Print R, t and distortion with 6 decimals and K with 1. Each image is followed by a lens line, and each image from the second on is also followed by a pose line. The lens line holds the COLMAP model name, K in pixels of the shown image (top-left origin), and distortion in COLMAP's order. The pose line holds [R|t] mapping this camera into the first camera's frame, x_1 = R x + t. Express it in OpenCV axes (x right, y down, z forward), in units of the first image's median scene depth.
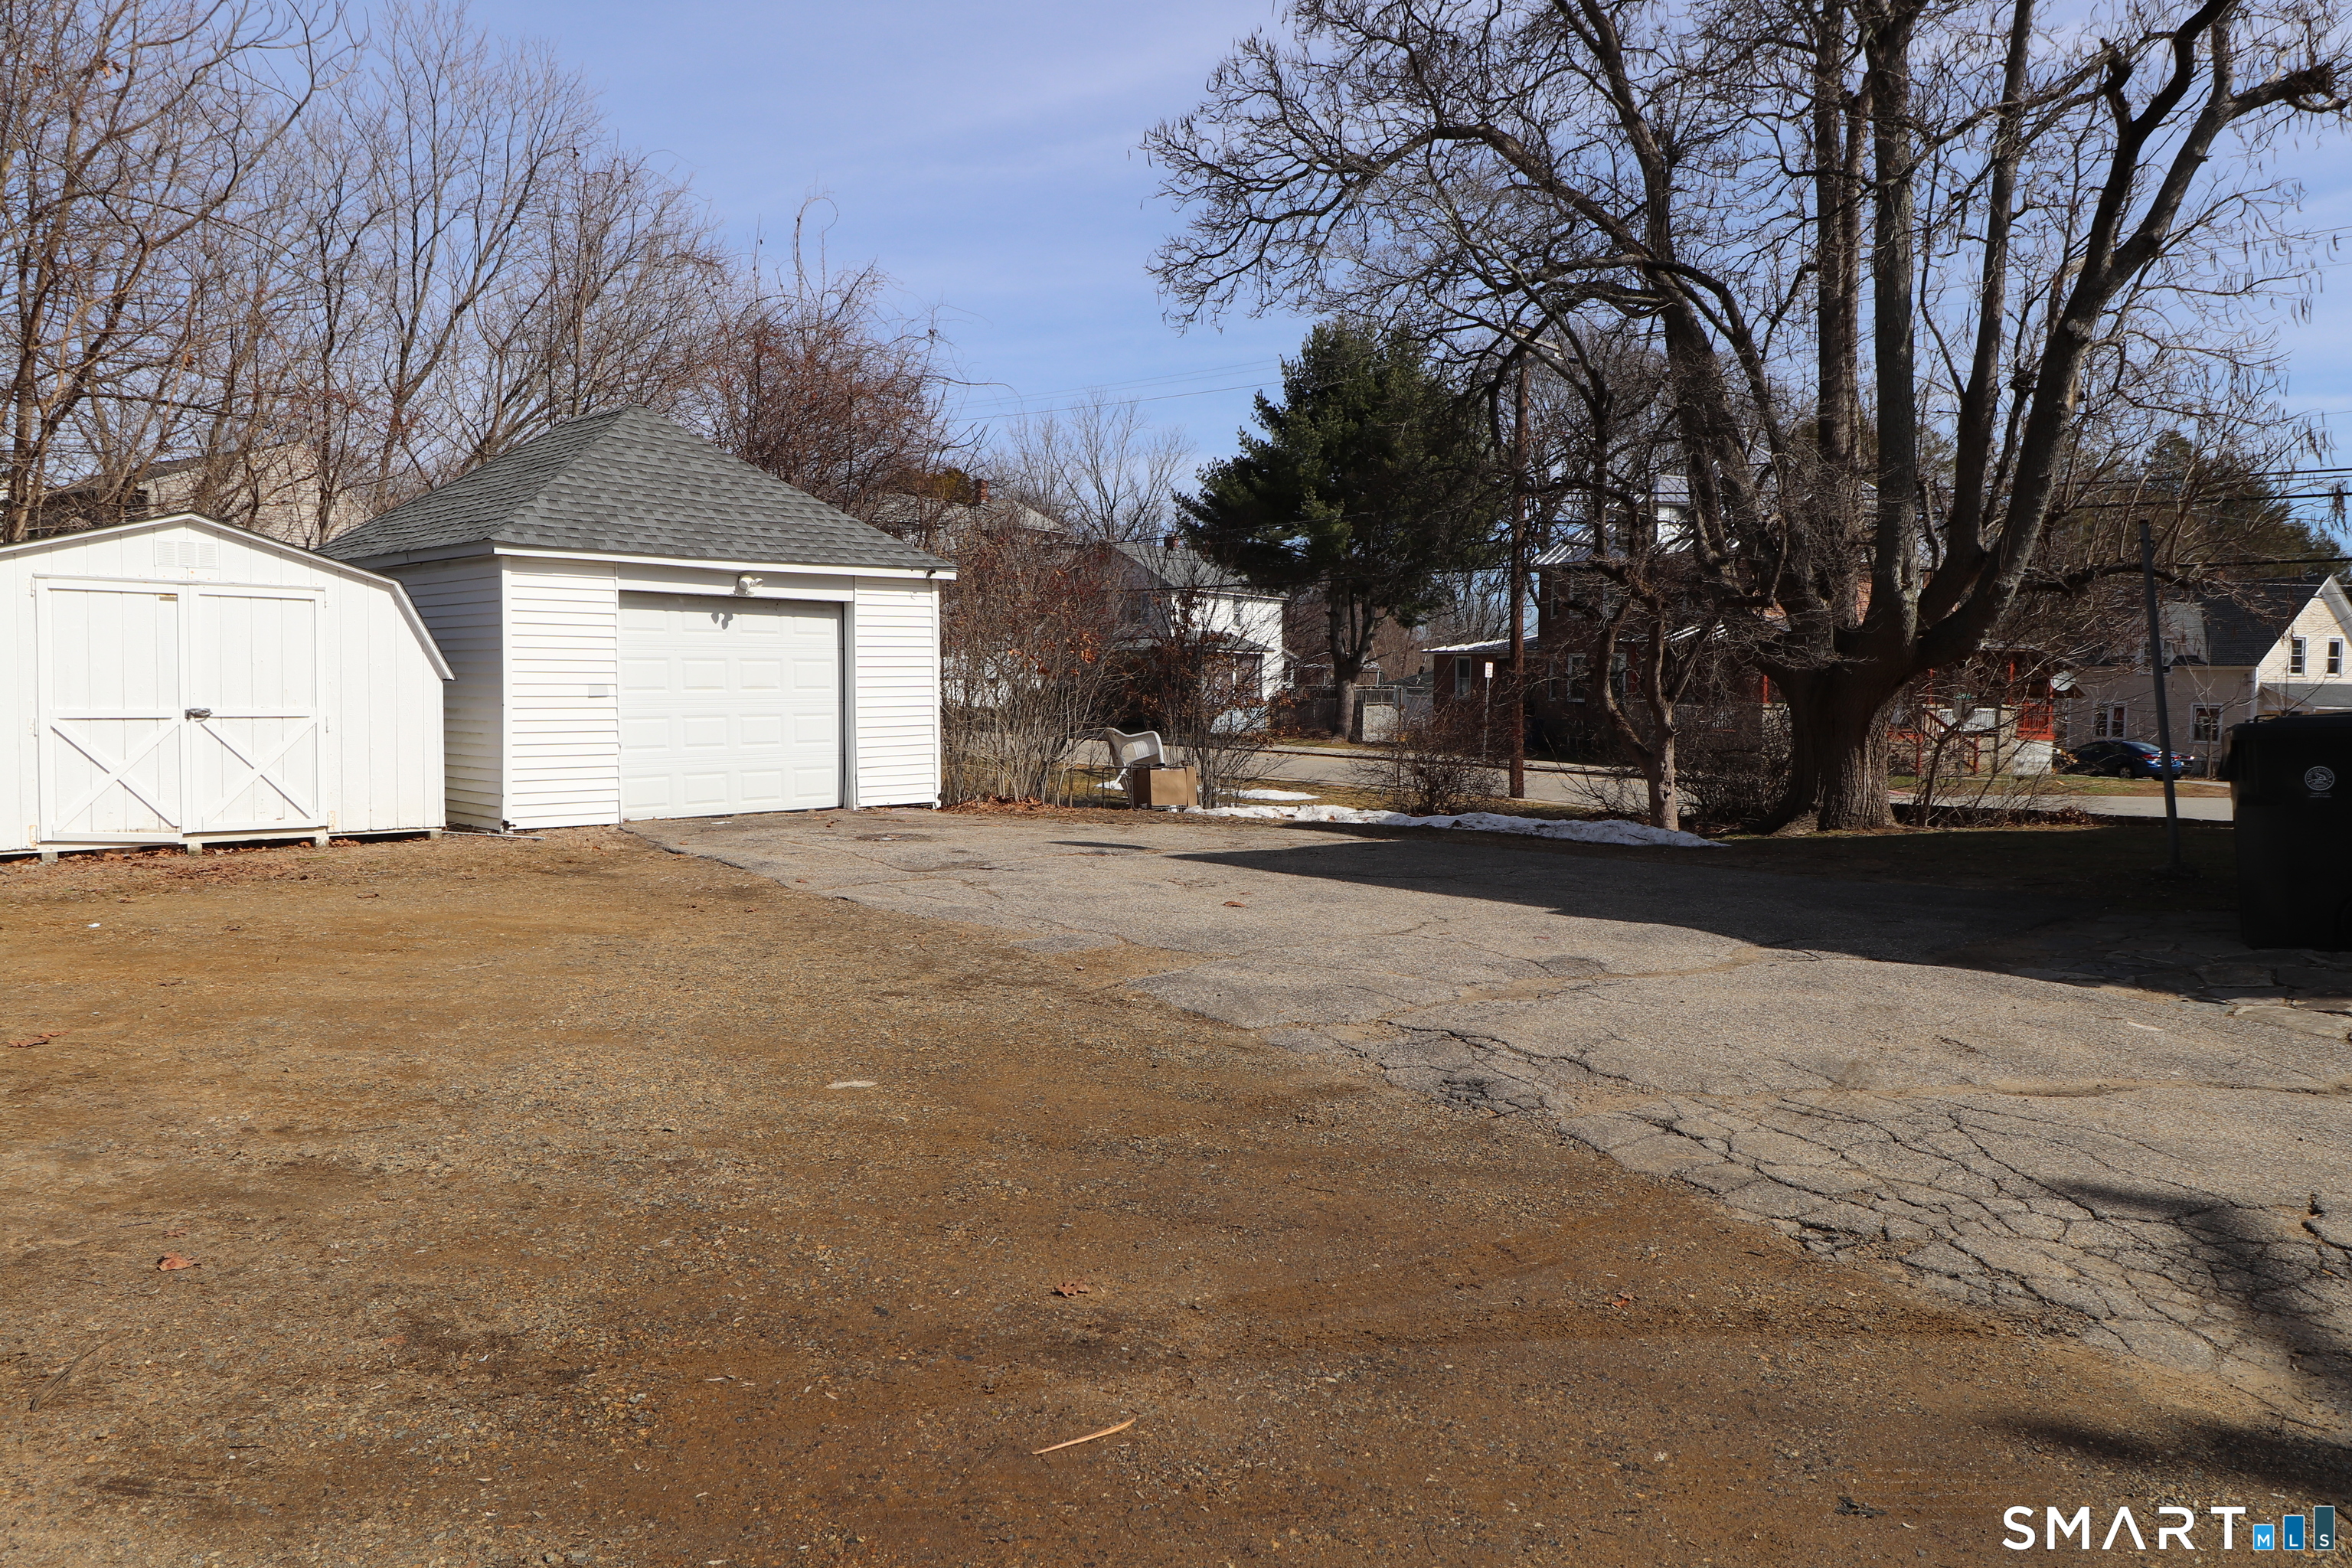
lens RADIAL K [[1527.7, 0, 1168.4], [0, 1527.7, 771.2], [0, 0, 1]] dist [0.002212, -0.003635]
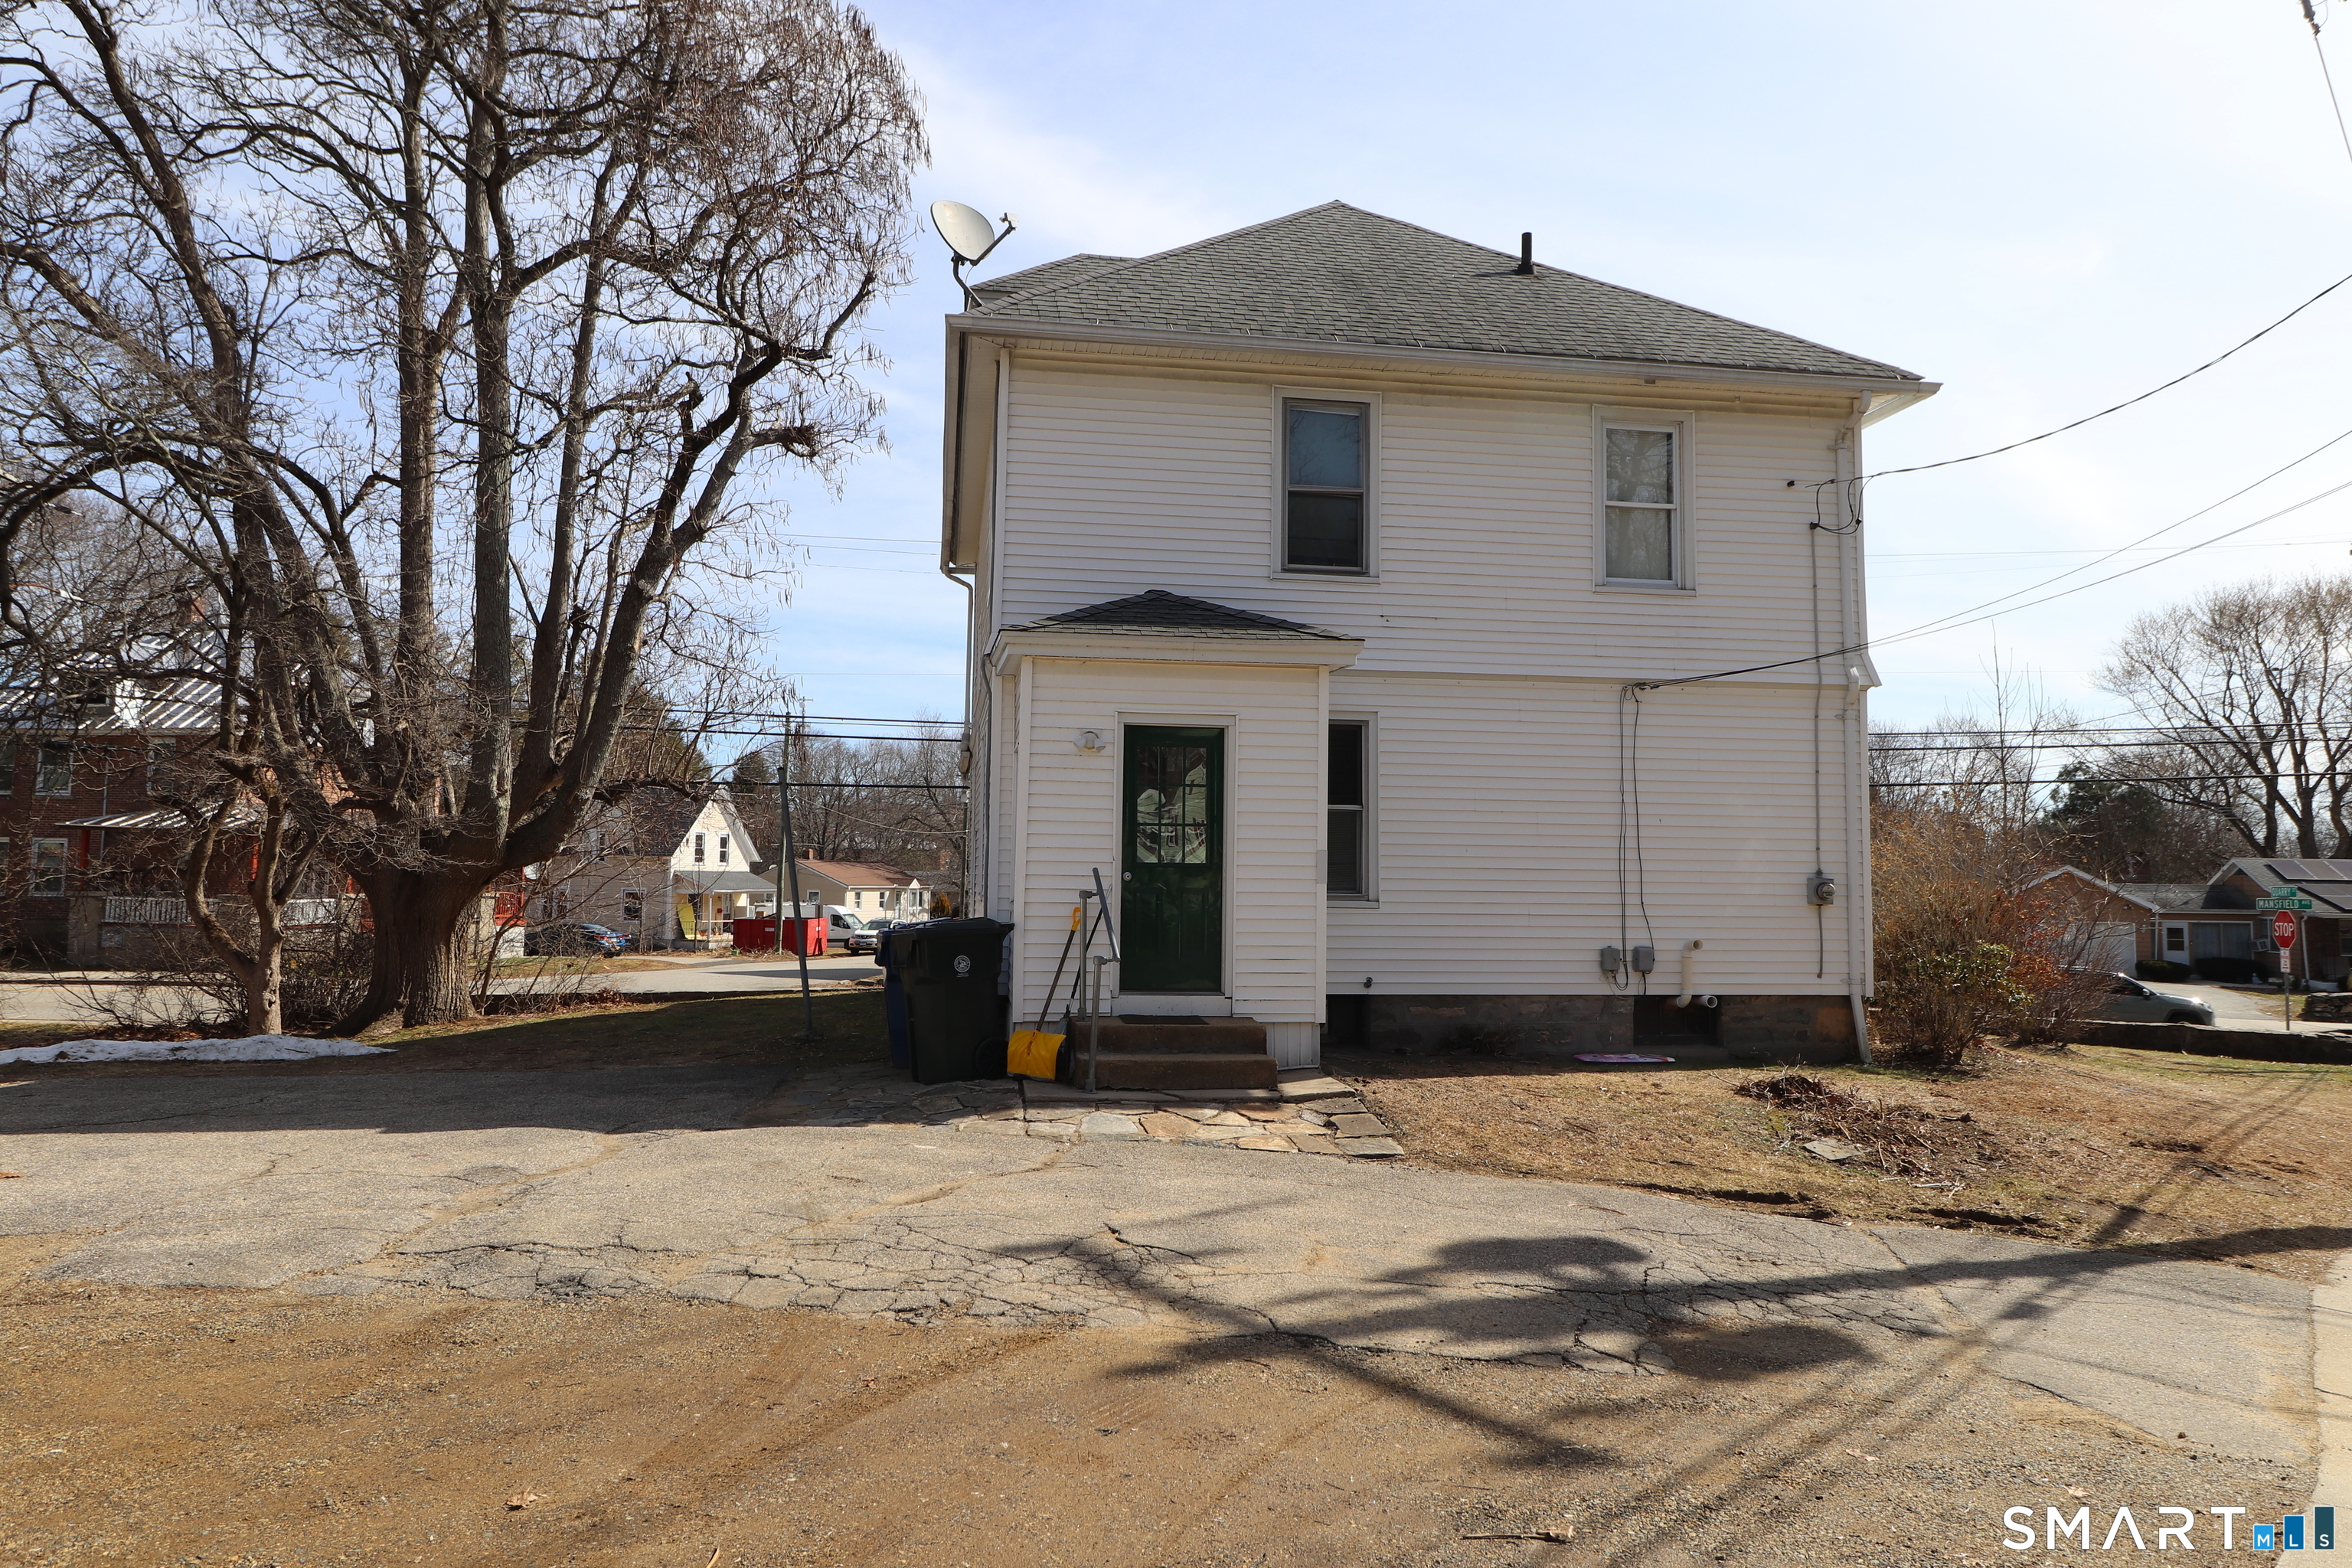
lens RADIAL K [[1527.7, 0, 1181.8], [0, 1527.7, 783.0], [0, 0, 1]] dist [0.002212, -0.003635]
pose [[0.572468, 0.046837, 0.818588, -0.138955], [0.044980, 0.995070, -0.088391, -0.011728], [-0.818692, 0.087421, 0.567539, -0.013244]]
